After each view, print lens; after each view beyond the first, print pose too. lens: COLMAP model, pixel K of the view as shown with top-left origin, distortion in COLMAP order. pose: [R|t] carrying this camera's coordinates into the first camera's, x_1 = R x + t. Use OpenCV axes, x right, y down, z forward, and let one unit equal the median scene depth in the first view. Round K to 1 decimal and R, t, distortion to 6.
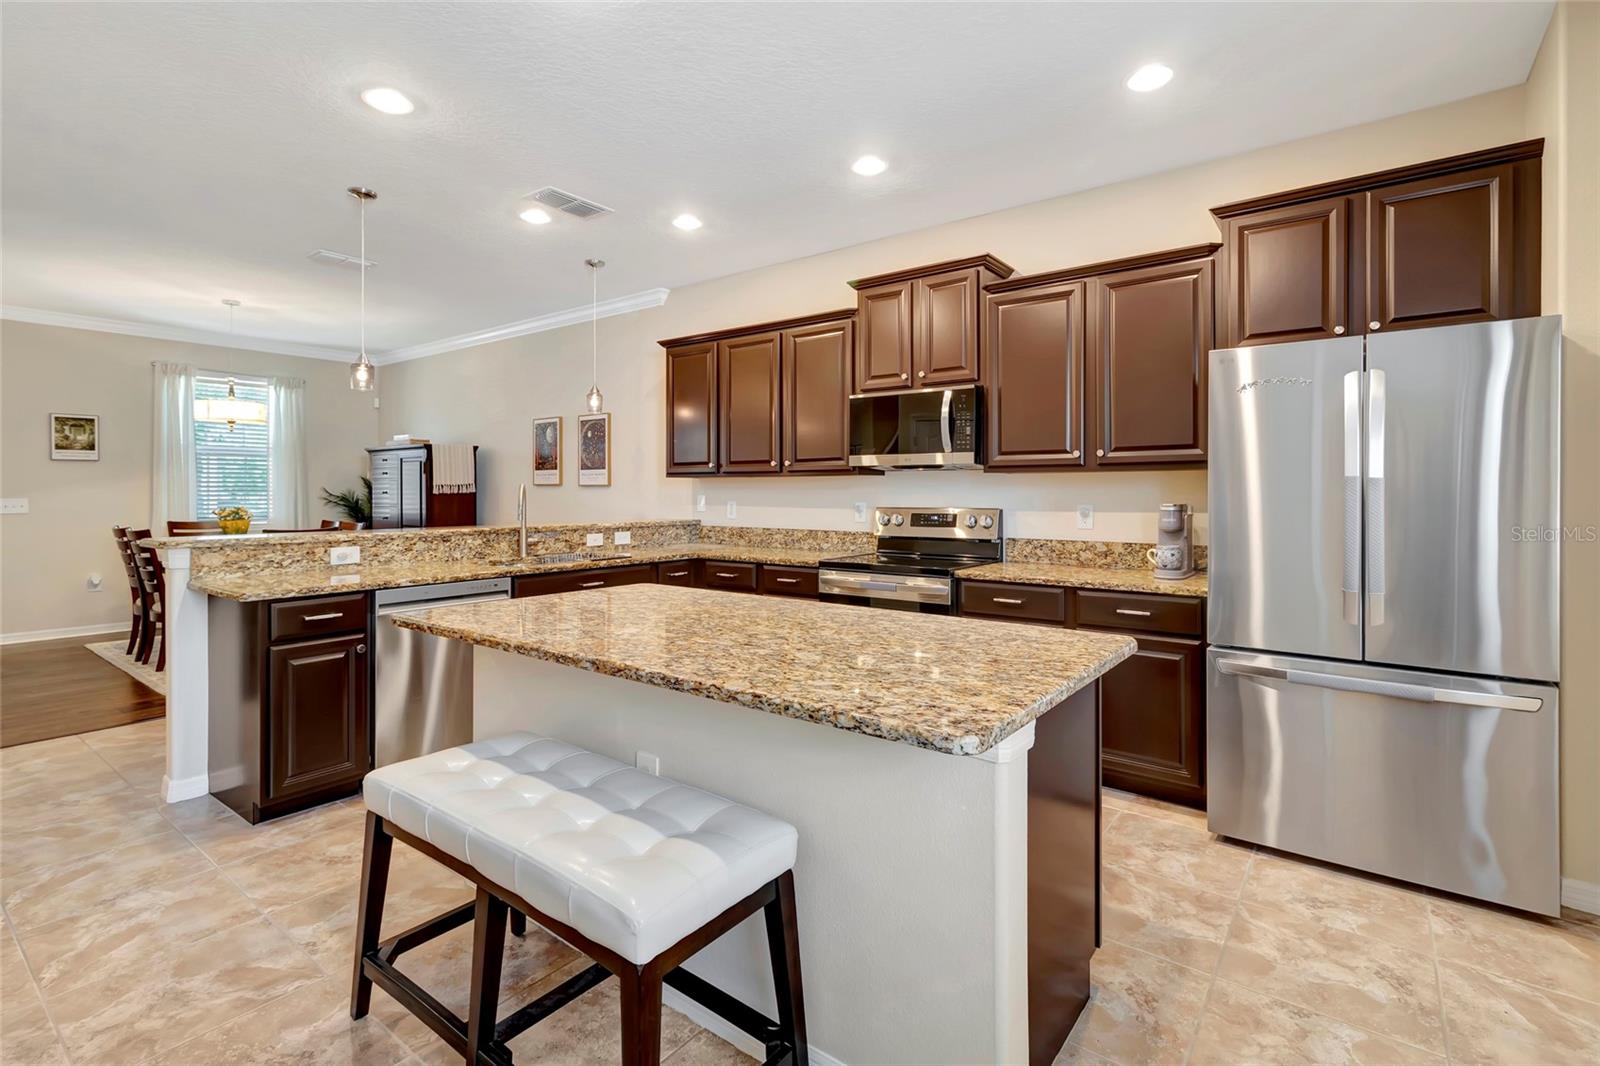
lens RADIAL K [[741.0, 0, 808.5], [0, 741.0, 497.4], [0, 0, 1]] dist [0.001117, -0.000645]
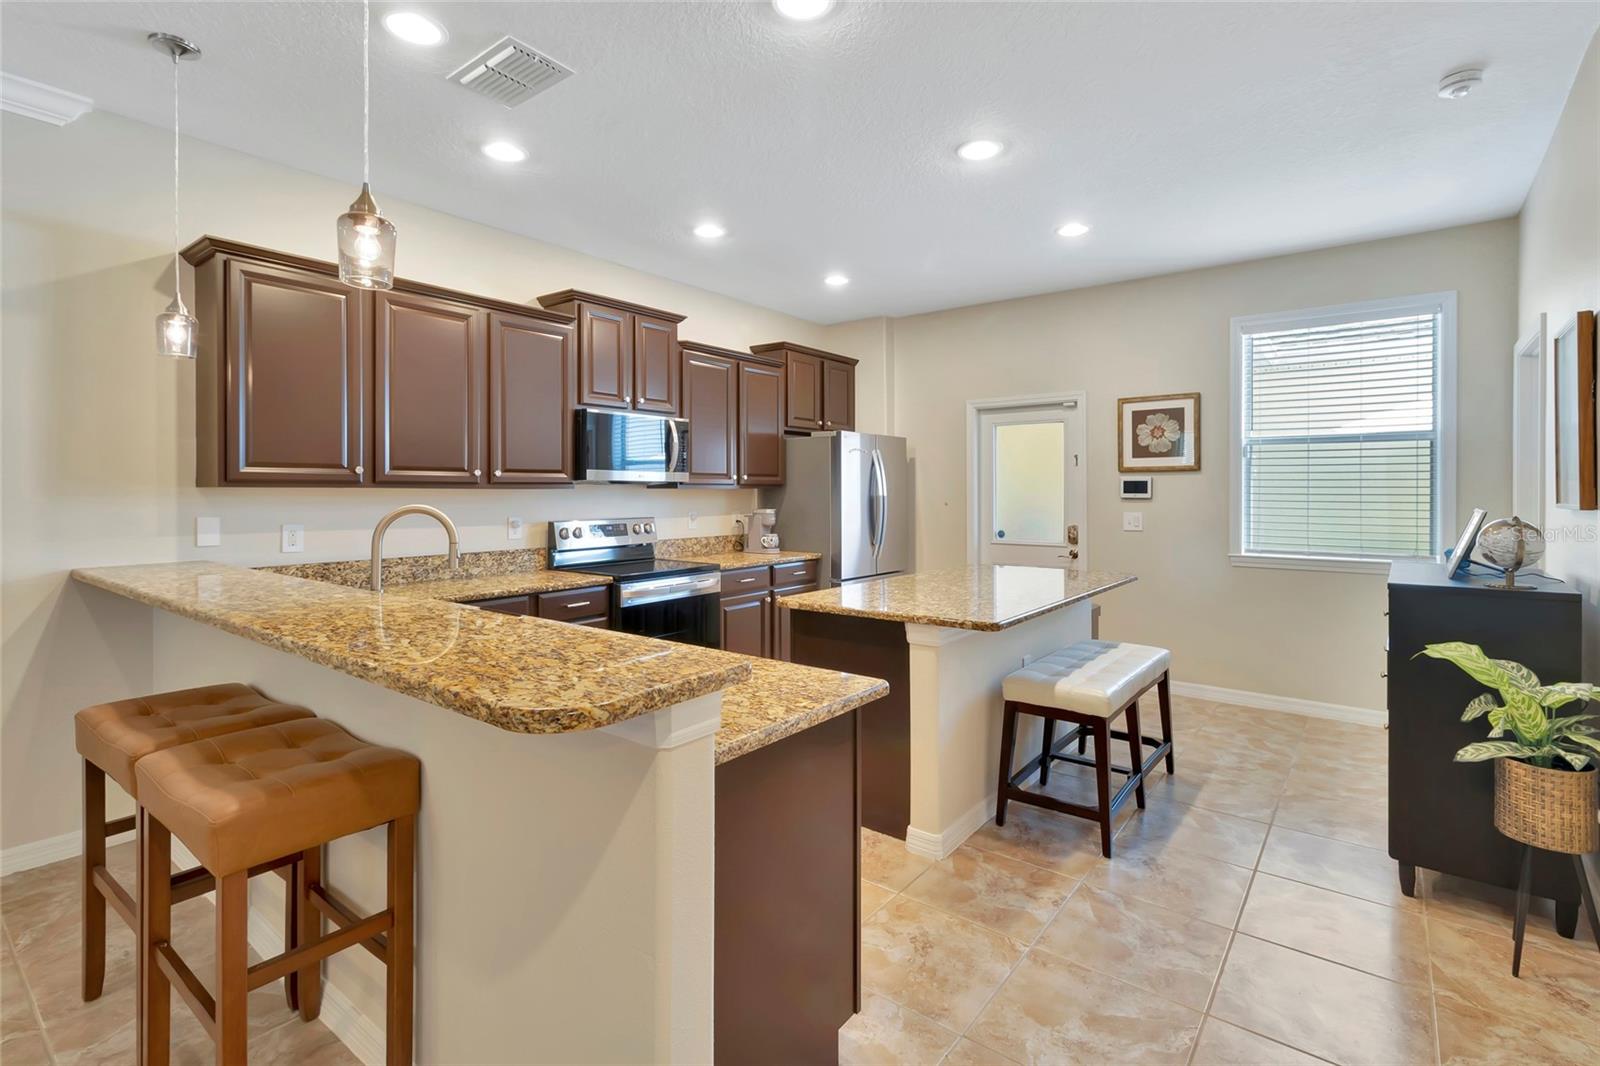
lens RADIAL K [[756.9, 0, 806.9], [0, 756.9, 485.9], [0, 0, 1]] dist [0.000432, -0.000287]
pose [[0.005618, 0.005149, 0.999971, -1.043540], [0.008071, 0.999954, -0.005194, -0.029448], [-0.999952, 0.008100, 0.005576, 0.769888]]
